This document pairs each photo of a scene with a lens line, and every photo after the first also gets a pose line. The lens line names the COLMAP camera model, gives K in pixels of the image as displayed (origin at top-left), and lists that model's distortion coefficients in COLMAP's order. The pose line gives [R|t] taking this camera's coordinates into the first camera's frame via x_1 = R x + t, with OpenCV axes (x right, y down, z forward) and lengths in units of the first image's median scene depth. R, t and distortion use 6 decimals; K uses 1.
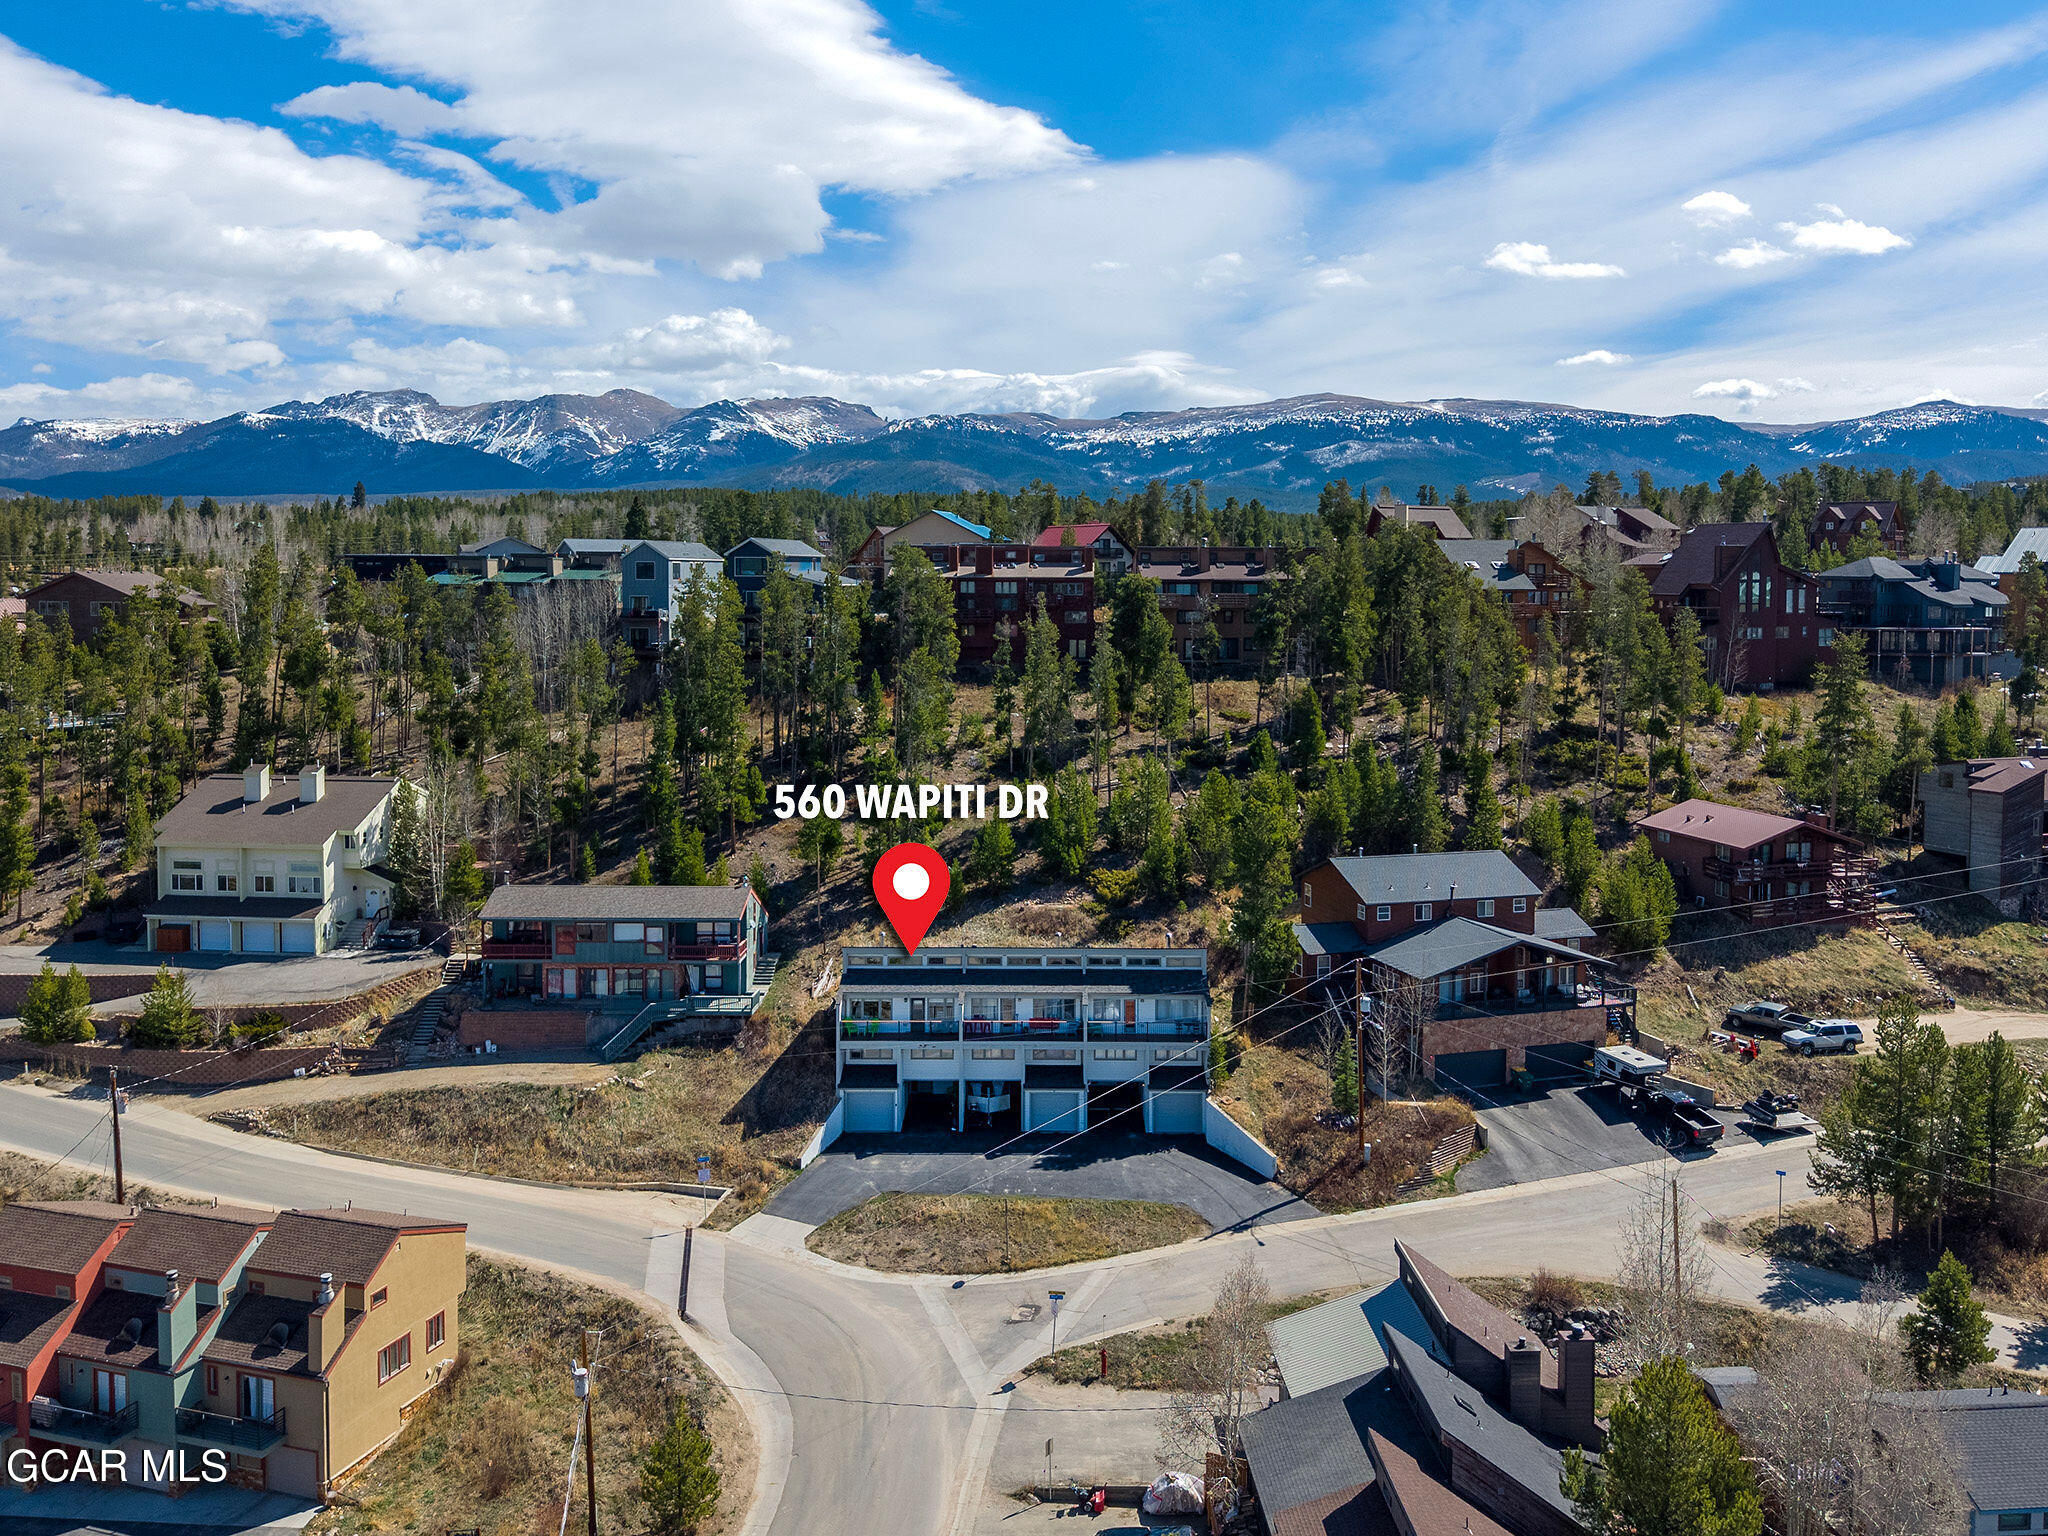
lens RADIAL K [[1697.5, 0, 1034.6], [0, 1697.5, 633.1], [0, 0, 1]] dist [0.028130, -0.001351]
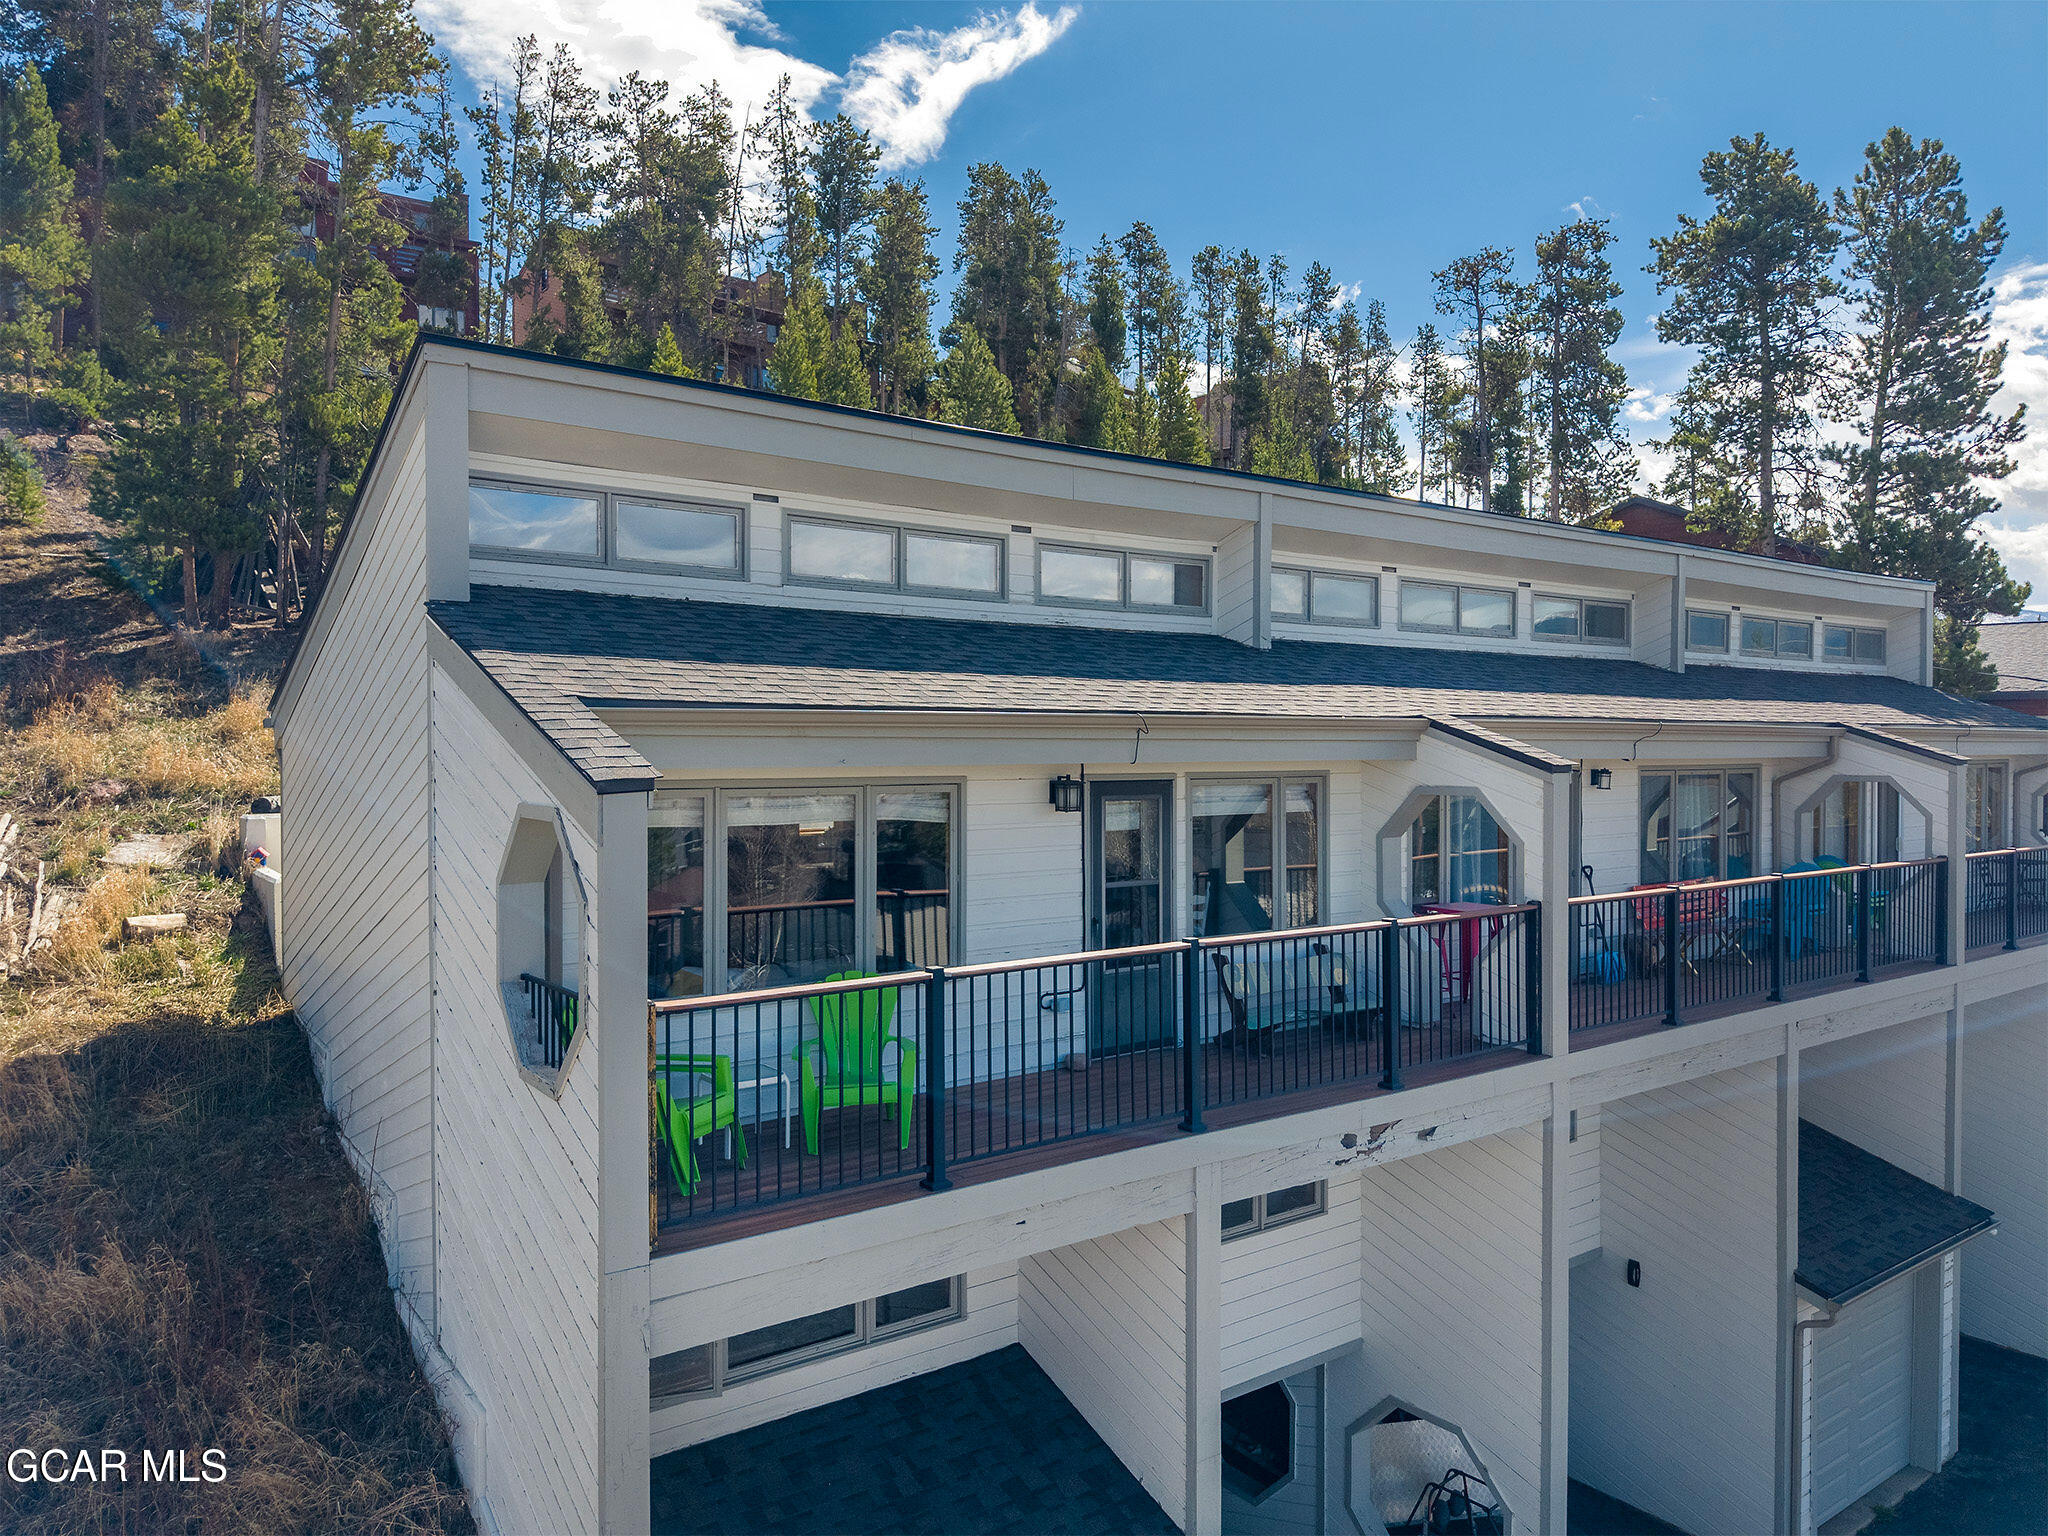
lens RADIAL K [[1387.8, 0, 1033.2], [0, 1387.8, 767.2], [0, 0, 1]] dist [0.002960, 0.002253]
pose [[0.798644, -0.008150, 0.601749, -0.136755], [0.020024, 0.999714, -0.013036, 0.215138], [-0.601471, 0.022461, 0.798579, 0.922322]]
